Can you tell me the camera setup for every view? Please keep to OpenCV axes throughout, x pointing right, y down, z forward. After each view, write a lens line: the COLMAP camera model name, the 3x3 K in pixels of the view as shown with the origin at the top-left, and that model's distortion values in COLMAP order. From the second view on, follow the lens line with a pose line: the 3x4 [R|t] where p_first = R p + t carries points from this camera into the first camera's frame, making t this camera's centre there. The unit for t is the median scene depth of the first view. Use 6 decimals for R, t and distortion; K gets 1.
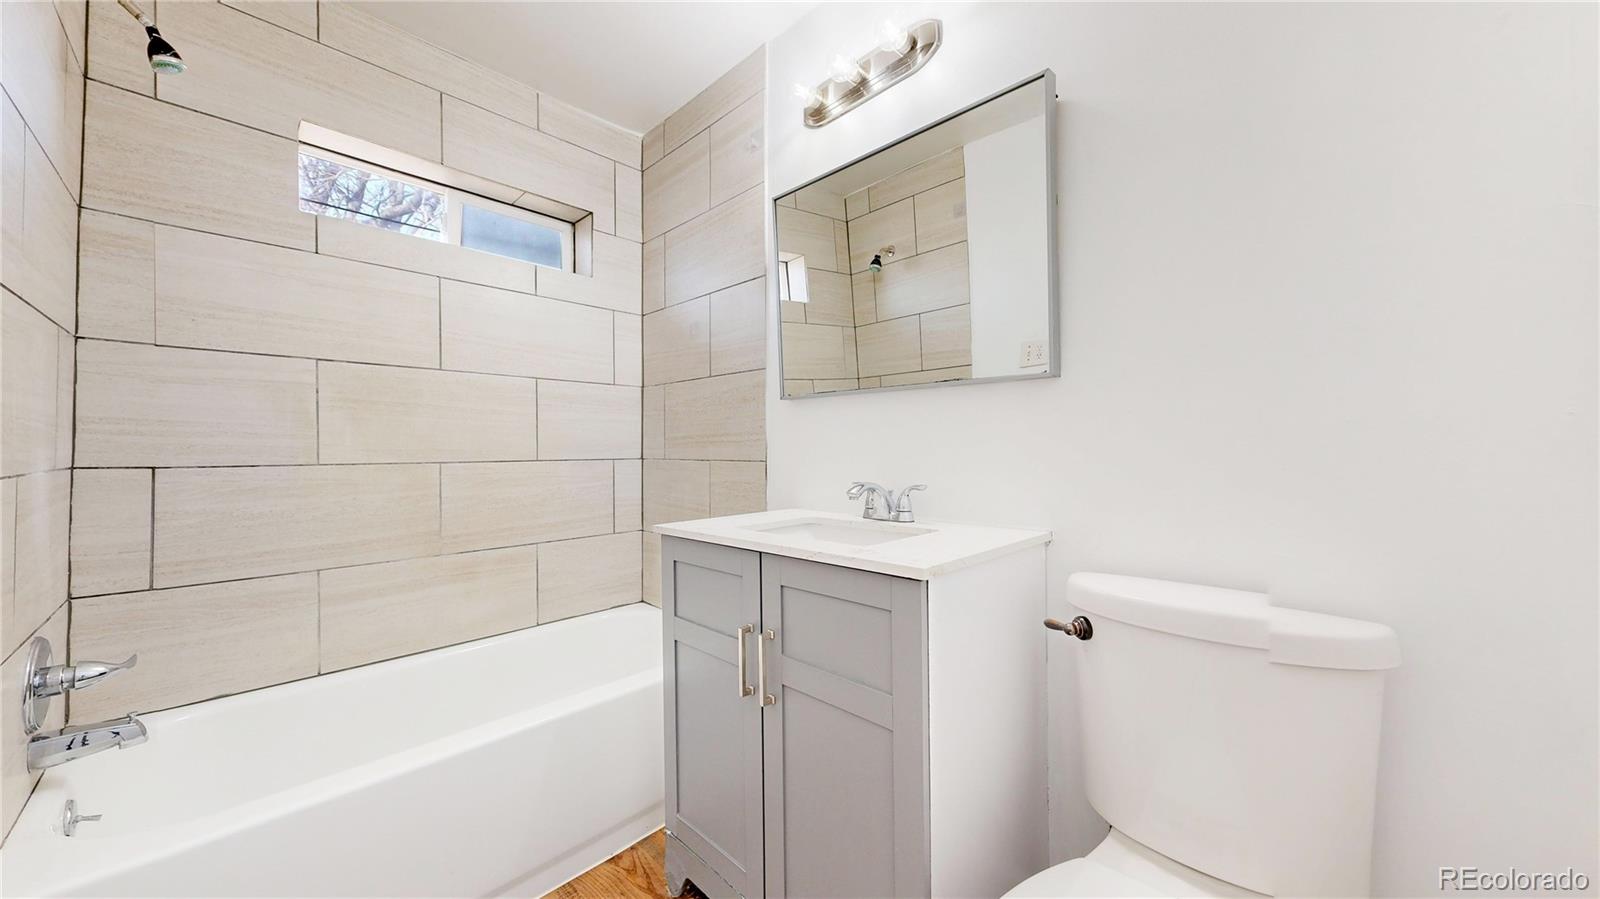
lens RADIAL K [[553.8, 0, 825.8], [0, 553.8, 455.1], [0, 0, 1]] dist [-0.001520, -0.000181]
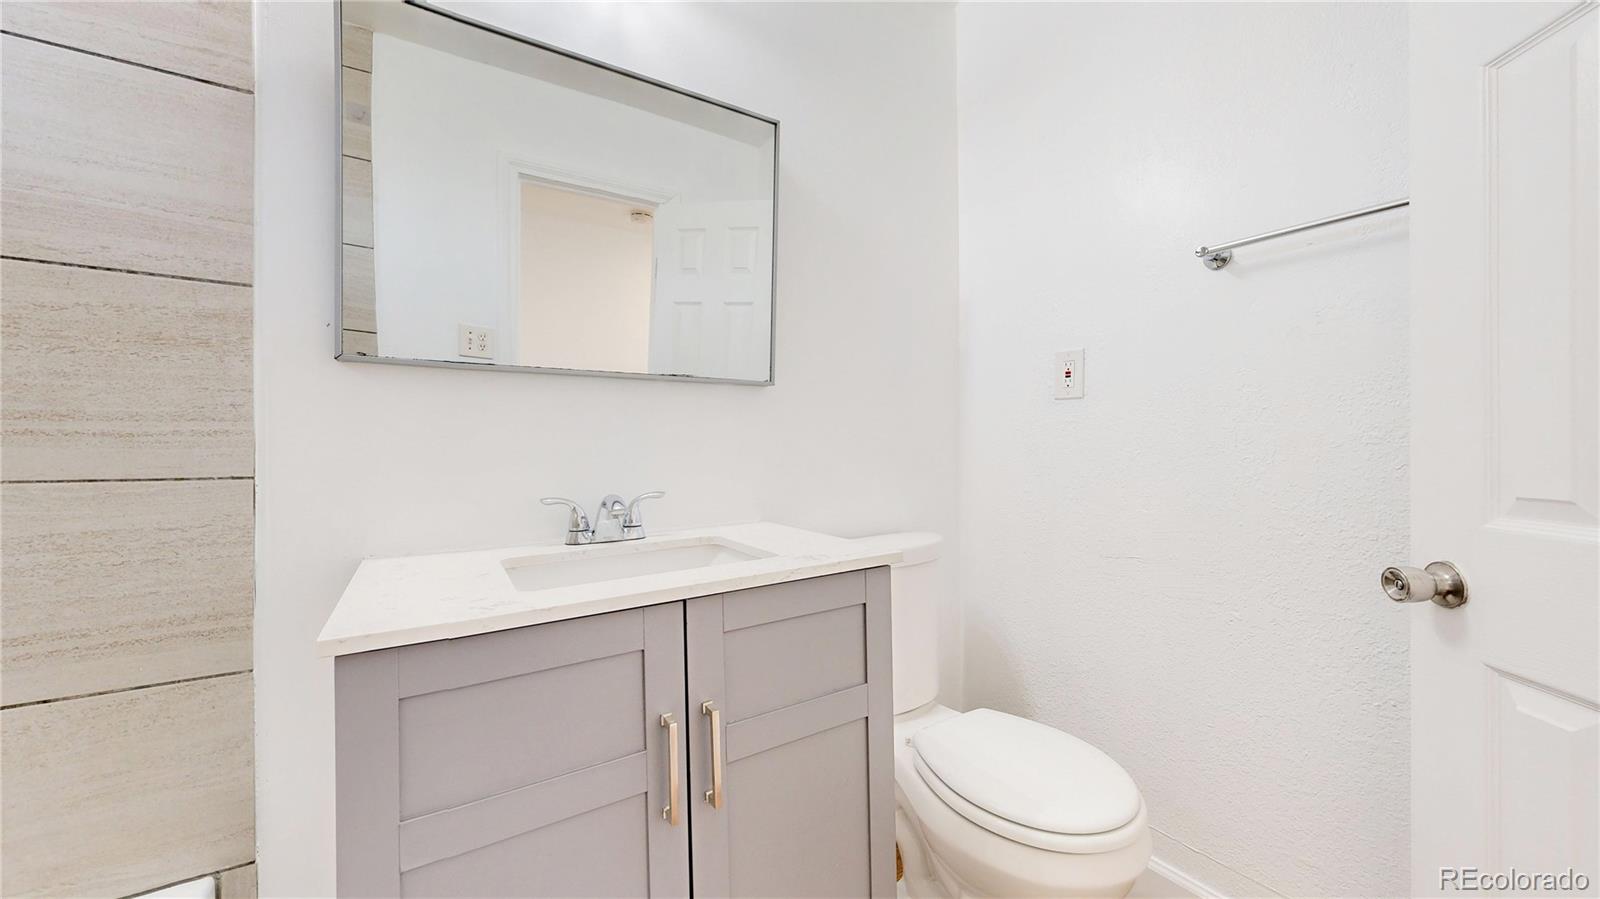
lens RADIAL K [[587.6, 0, 800.0], [0, 587.6, 449.5], [0, 0, 1]] dist [-0.003498, -0.000447]
pose [[0.262826, -0.003485, 0.964837, -0.474953], [0.018277, 0.999832, -0.001368, -0.004090], [-0.964670, 0.017994, 0.262846, 0.408952]]
